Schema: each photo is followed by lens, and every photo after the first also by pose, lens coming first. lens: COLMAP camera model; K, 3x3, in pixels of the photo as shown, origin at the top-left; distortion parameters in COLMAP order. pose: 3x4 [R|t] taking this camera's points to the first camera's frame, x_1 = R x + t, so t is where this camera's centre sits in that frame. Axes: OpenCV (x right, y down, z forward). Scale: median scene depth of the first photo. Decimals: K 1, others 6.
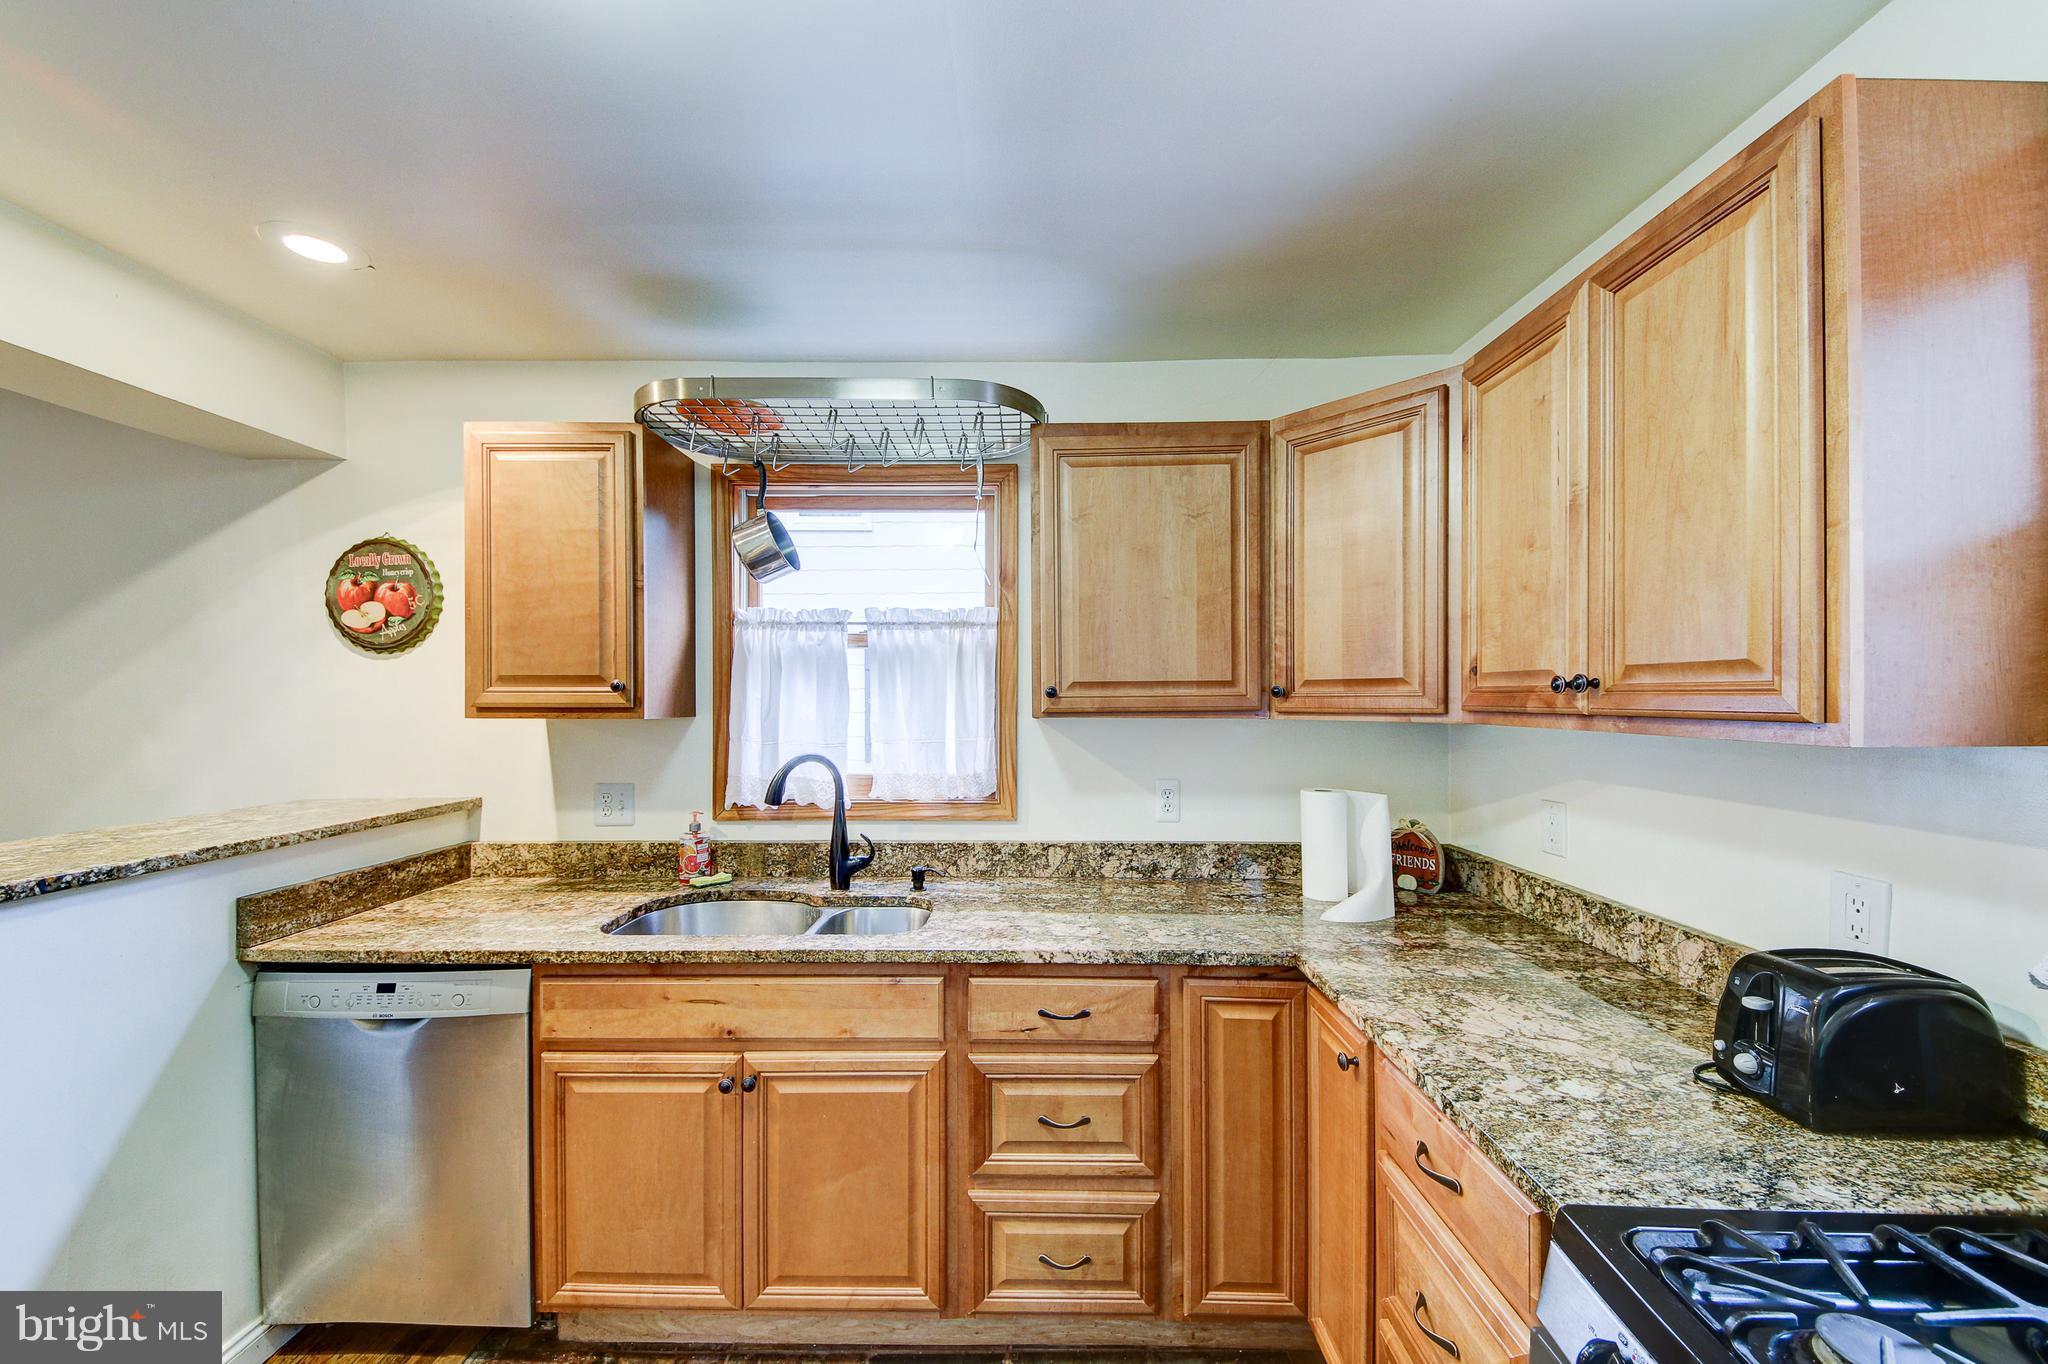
lens RADIAL K [[766.6, 0, 1031.6], [0, 766.6, 699.8], [0, 0, 1]] dist [0.014787, -0.002980]
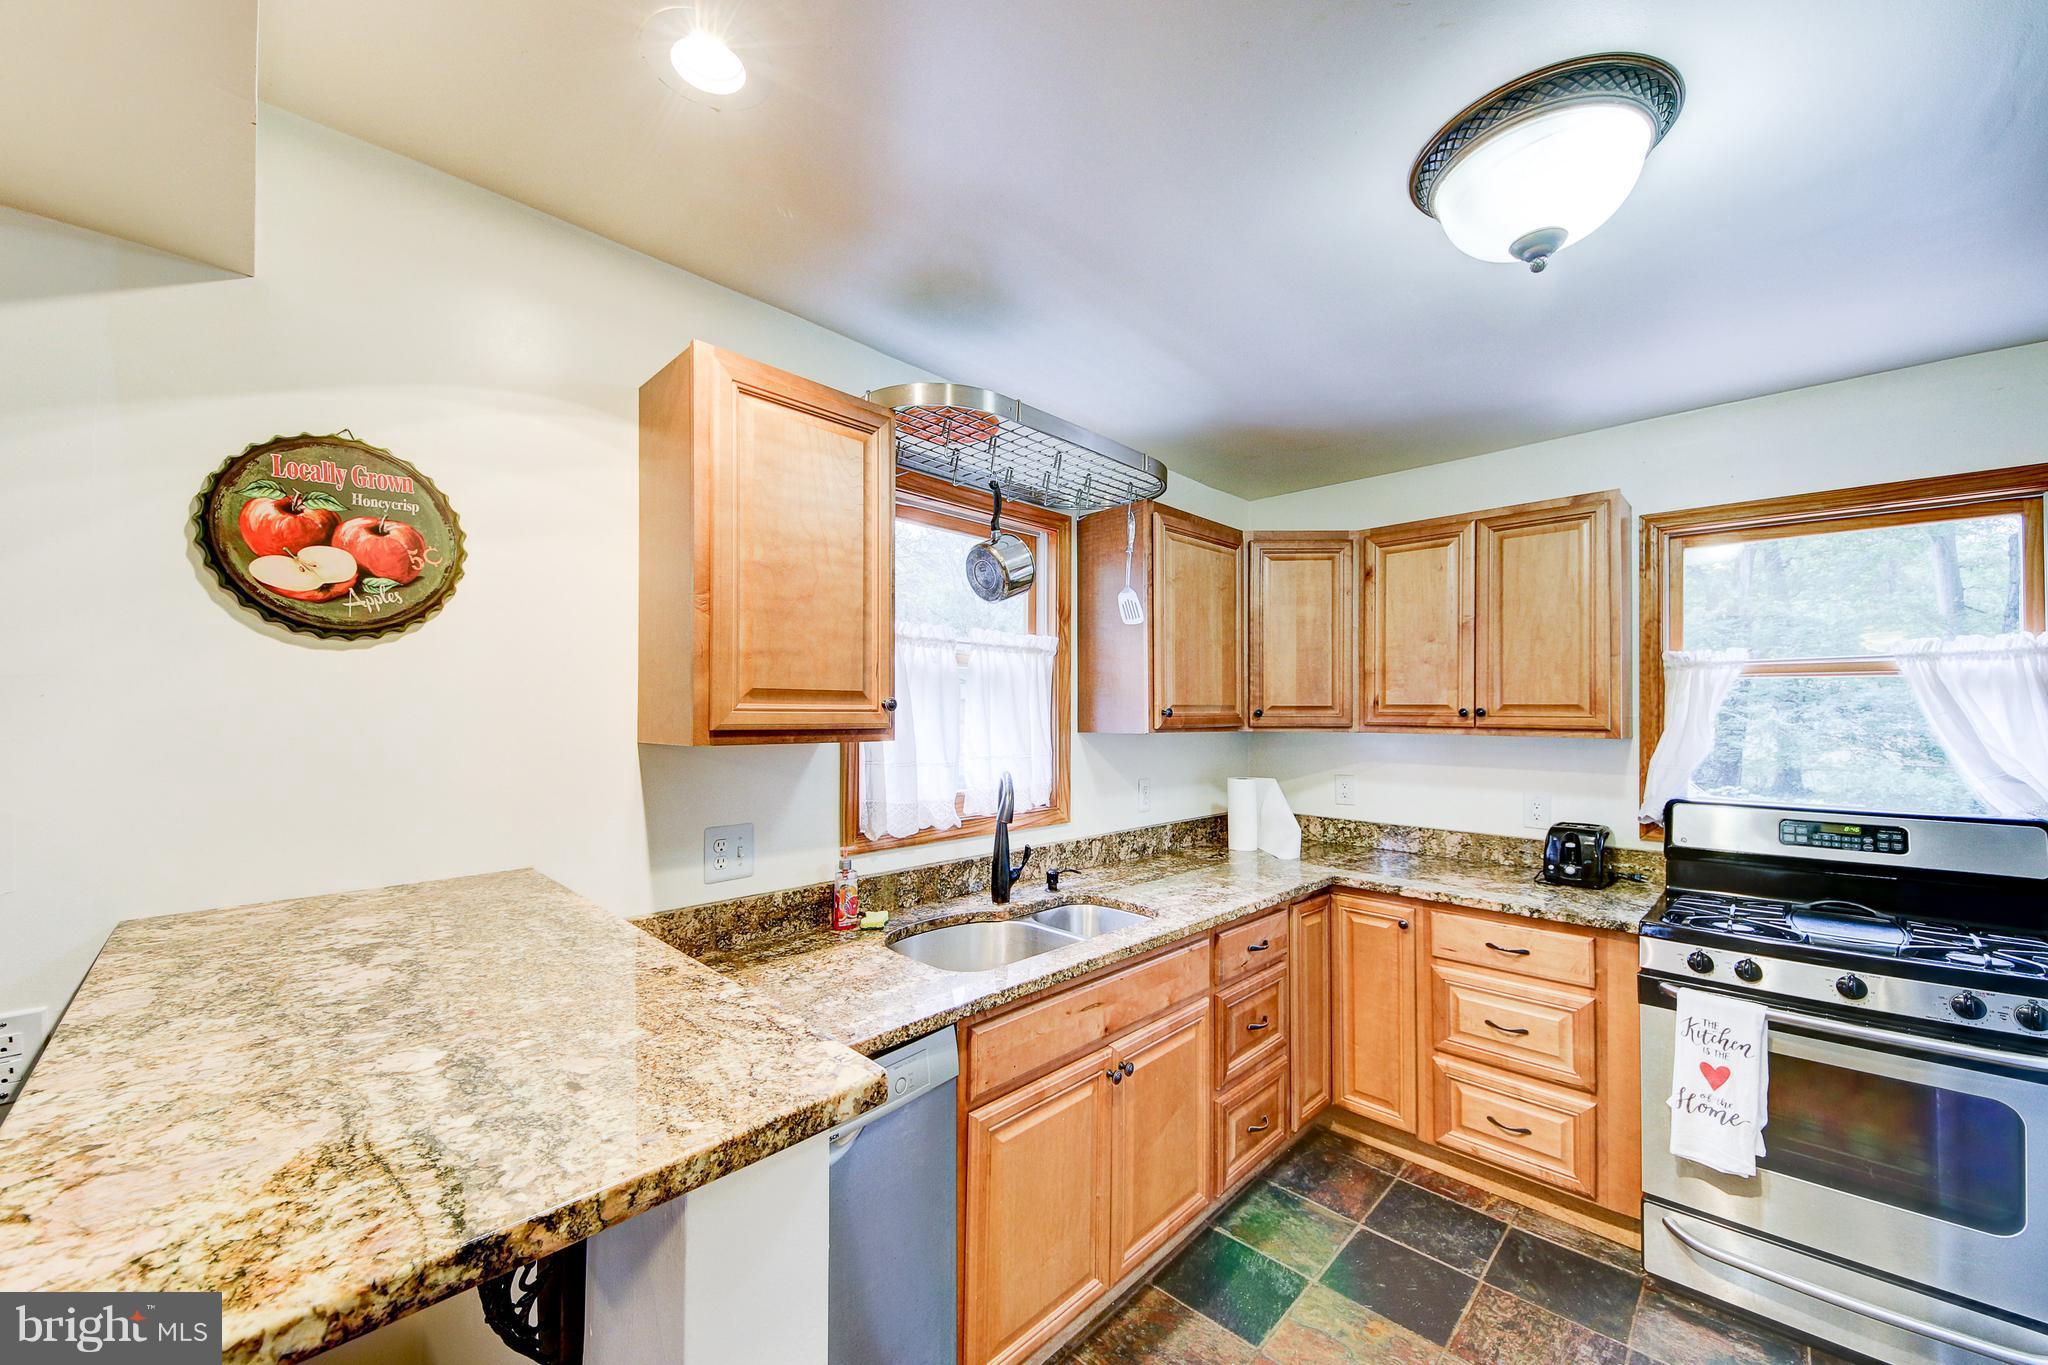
lens RADIAL K [[766.6, 0, 1020.4], [0, 766.6, 700.8], [0, 0, 1]] dist [0.014787, -0.002980]
pose [[0.694498, 0.014618, 0.719346, -0.975315], [-0.004021, 0.999857, -0.016436, -0.007362], [-0.719484, 0.008522, 0.694457, 0.261812]]
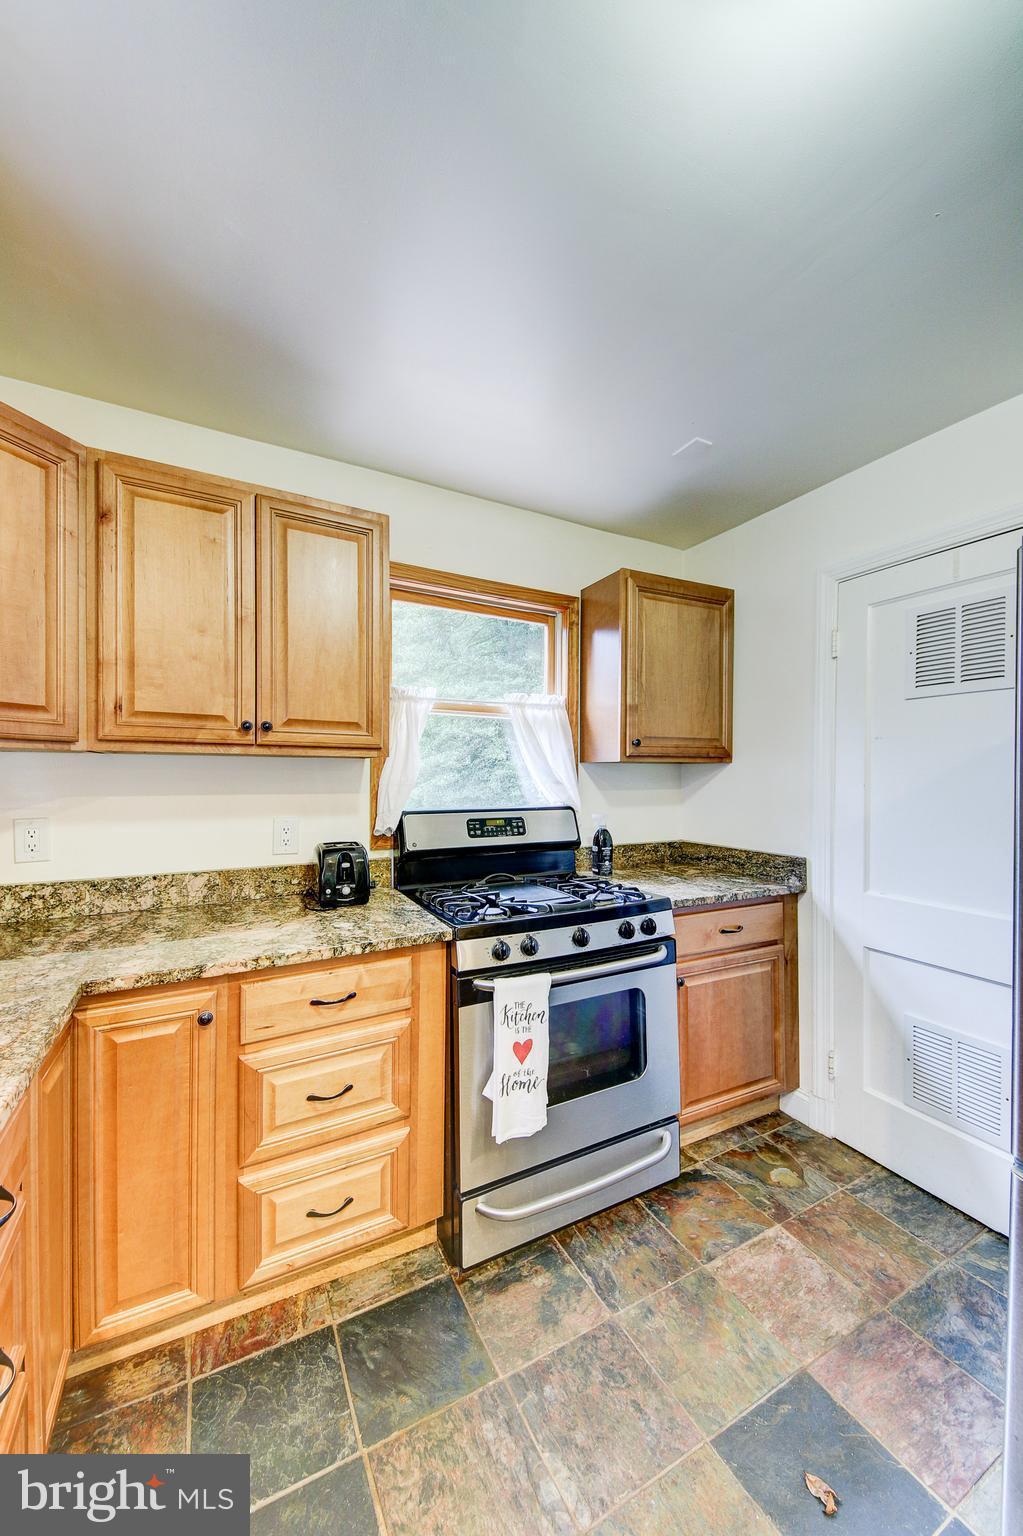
lens RADIAL K [[575.0, 0, 525.4], [0, 575.0, 773.9], [0, 0, 1]] dist [0.014787, -0.002980]
pose [[-0.483930, -0.005567, 0.875089, -0.428543], [-0.003299, 0.999984, 0.004537, 0.047534], [-0.875101, -0.000691, -0.483941, 0.657204]]
